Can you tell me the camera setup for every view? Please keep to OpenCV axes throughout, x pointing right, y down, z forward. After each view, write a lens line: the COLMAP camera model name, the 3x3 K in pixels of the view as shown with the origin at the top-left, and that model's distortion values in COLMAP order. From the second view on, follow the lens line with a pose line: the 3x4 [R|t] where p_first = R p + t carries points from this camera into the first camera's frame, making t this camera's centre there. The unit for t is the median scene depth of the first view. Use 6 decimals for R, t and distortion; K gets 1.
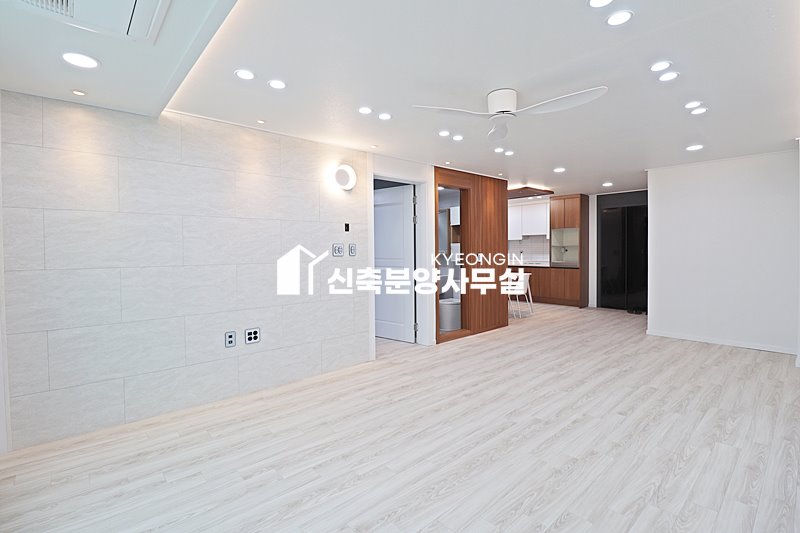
lens RADIAL K [[371.0, 0, 399.8], [0, 371.0, 258.1], [0, 0, 1]] dist [-0.001756, -0.012598]
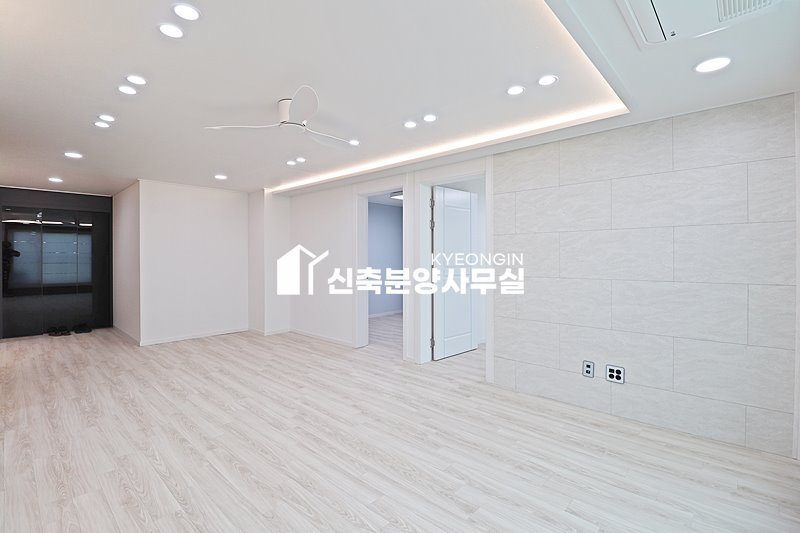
lens RADIAL K [[371.0, 0, 399.8], [0, 371.0, 258.1], [0, 0, 1]] dist [-0.001756, -0.012598]
pose [[-0.096056, 0.007210, 0.995350, -0.540677], [0.026376, 0.999641, -0.004695, -0.007089], [-0.995026, 0.025802, -0.096211, 0.590283]]
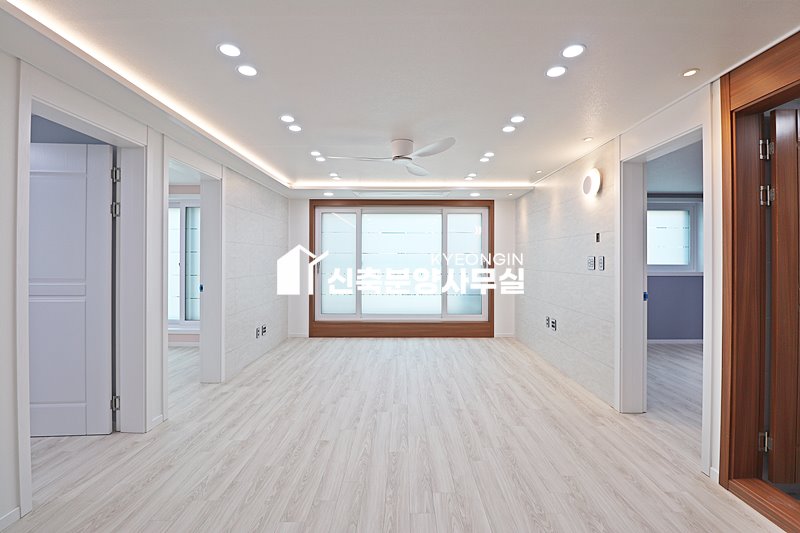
lens RADIAL K [[368.3, 0, 404.0], [0, 368.3, 258.1], [0, 0, 1]] dist [0.002504, -0.015824]
pose [[-0.662282, 0.005603, -0.749234, 0.886888], [-0.014576, 0.999686, 0.020360, -0.048571], [0.749113, 0.024404, -0.661993, 1.338832]]
